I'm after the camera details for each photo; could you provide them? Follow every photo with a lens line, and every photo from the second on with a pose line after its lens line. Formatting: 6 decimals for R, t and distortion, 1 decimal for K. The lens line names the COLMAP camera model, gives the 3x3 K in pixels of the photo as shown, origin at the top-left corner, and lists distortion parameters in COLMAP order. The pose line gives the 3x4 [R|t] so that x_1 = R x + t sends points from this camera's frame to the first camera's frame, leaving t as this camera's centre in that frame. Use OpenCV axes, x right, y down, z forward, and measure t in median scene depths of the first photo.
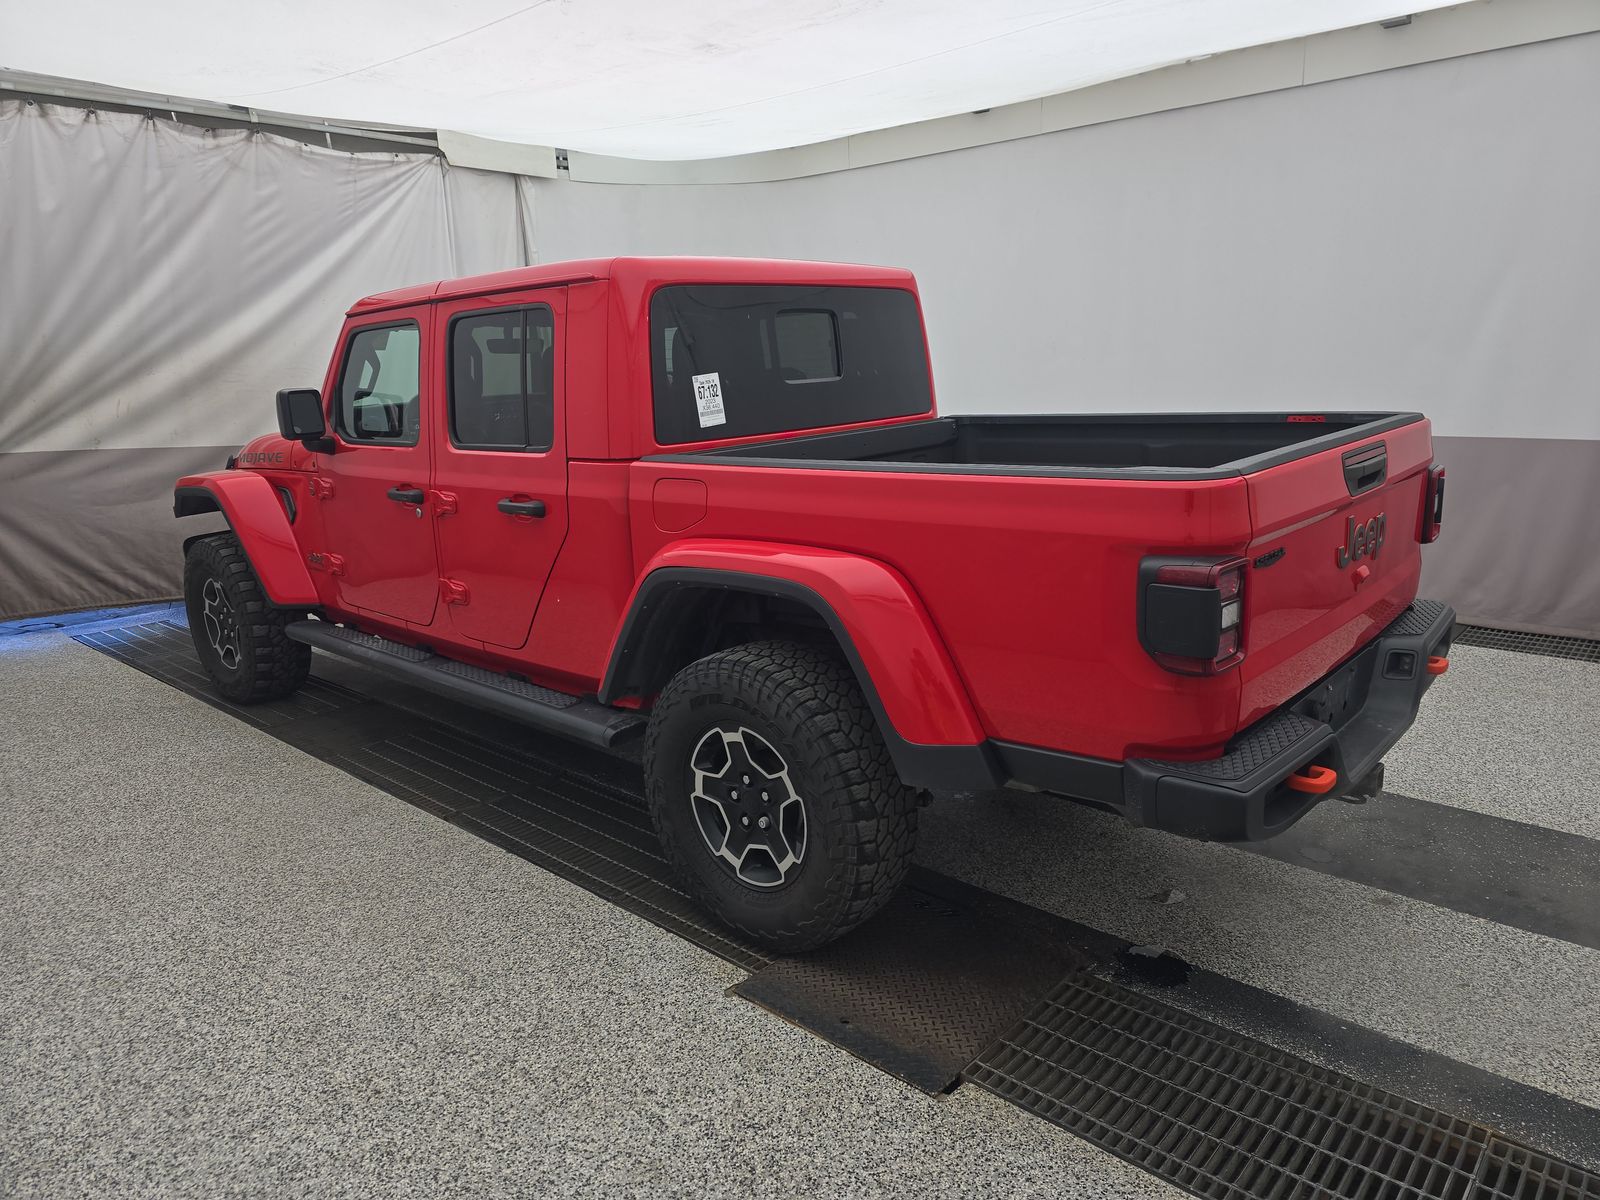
lens RADIAL K [[1073.3, 0, 804.4], [0, 1073.3, 613.3], [0, 0, 1]] dist [0.041356, -0.034677]
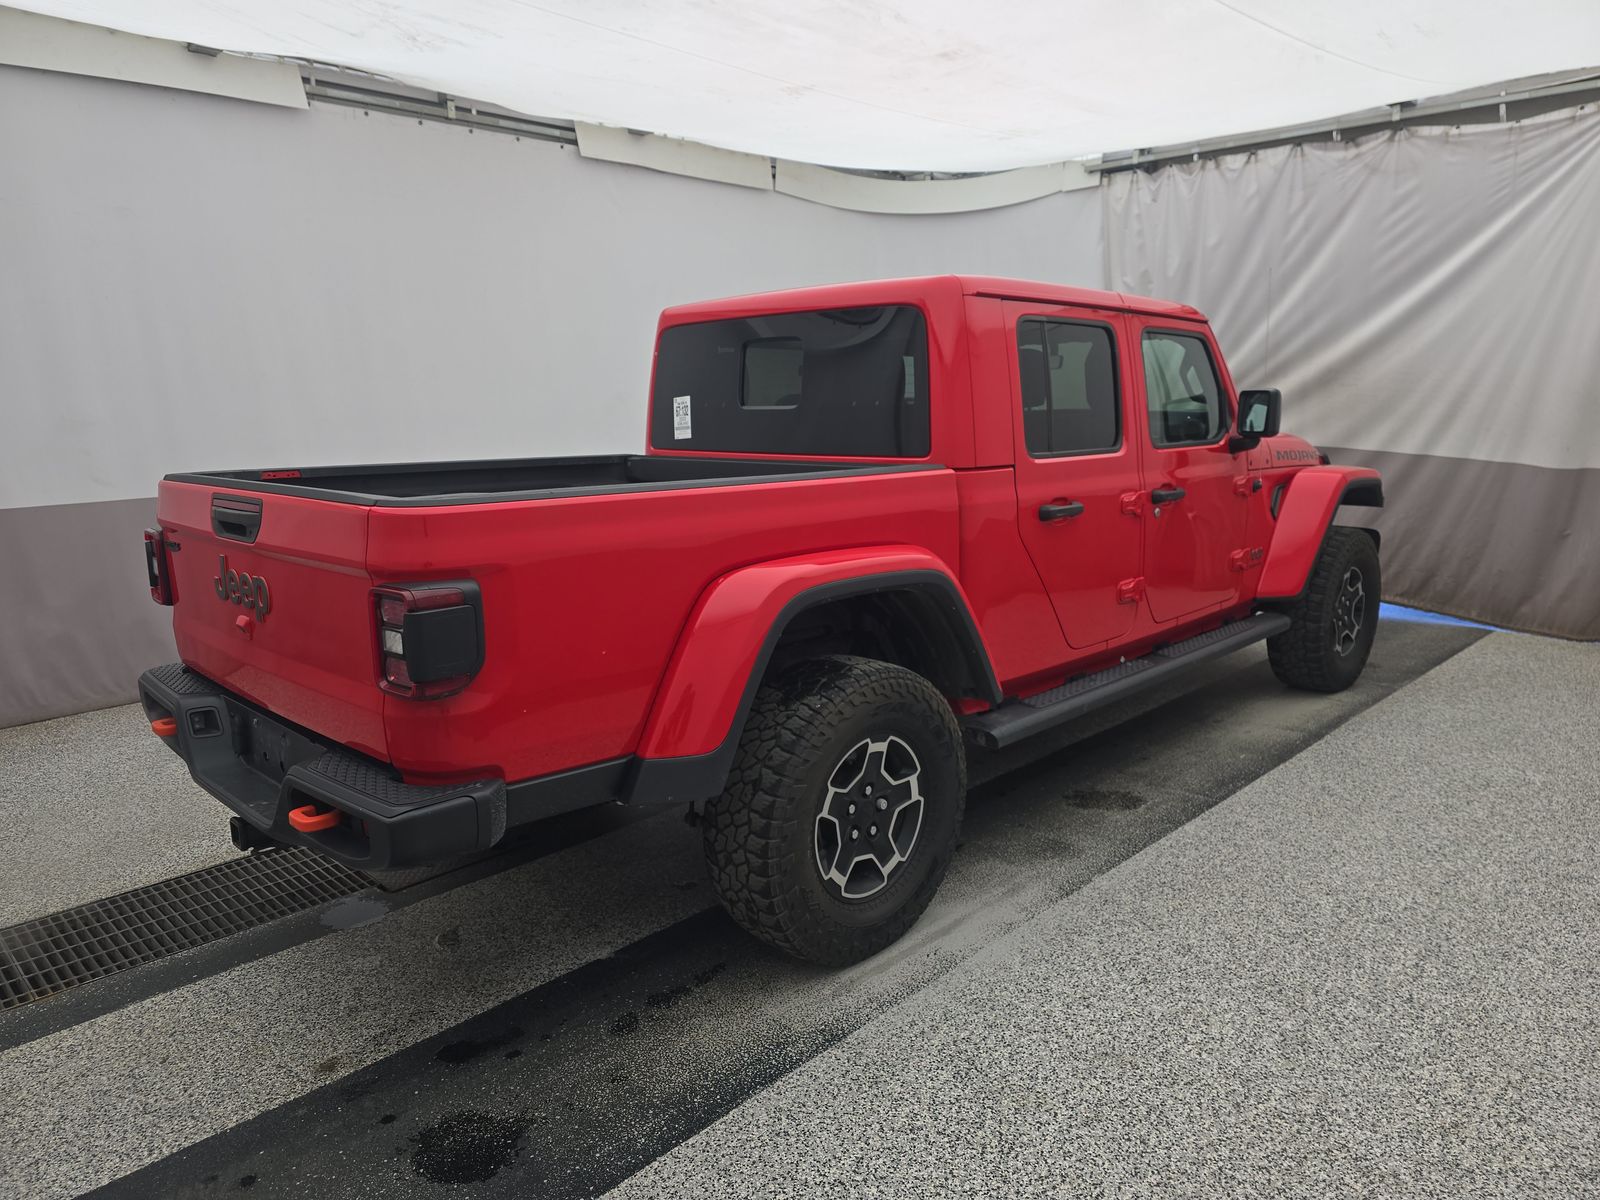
lens RADIAL K [[1084.1, 0, 809.6], [0, 1084.1, 600.3], [0, 0, 1]] dist [0.038425, -0.032157]
pose [[-0.056879, 0.225383, -0.972608, 0.596760], [-0.218474, 0.947765, 0.232402, -0.165018], [0.974184, 0.225709, -0.004668, 0.614165]]
